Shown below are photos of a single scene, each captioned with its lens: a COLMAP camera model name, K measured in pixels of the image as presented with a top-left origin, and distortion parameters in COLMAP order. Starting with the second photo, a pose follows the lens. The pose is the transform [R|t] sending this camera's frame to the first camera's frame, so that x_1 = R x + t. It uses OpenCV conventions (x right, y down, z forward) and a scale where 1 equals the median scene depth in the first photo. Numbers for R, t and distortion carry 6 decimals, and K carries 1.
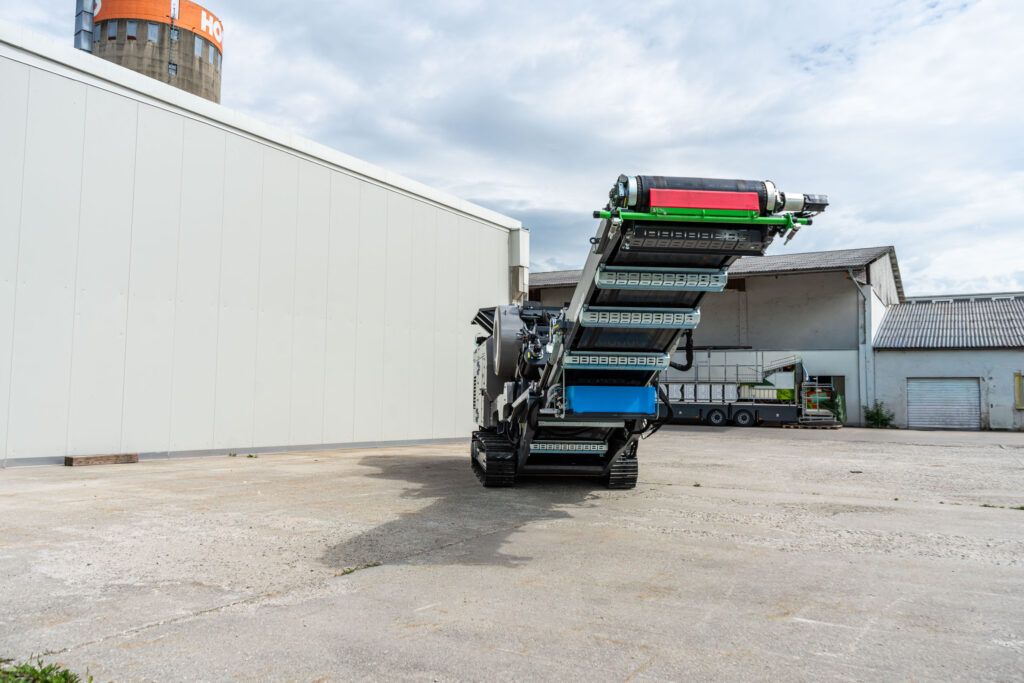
lens RADIAL K [[826.2, 0, 536.8], [0, 826.2, 327.0], [0, 0, 1]] dist [-0.027090, 0.034665]
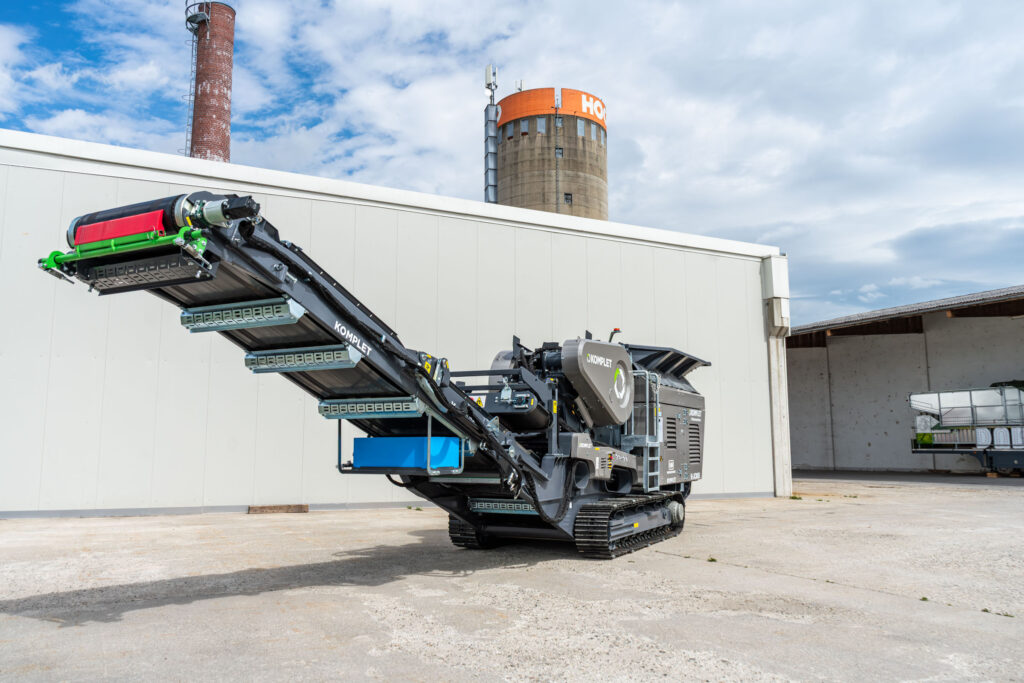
lens RADIAL K [[826.2, 0, 547.7], [0, 826.2, 353.9], [0, 0, 1]] dist [-0.027090, 0.034665]
pose [[0.845720, -0.076490, -0.528117, 0.104578], [0.059630, 0.997021, -0.048913, 0.006531], [0.530285, 0.009875, 0.847762, 0.059459]]
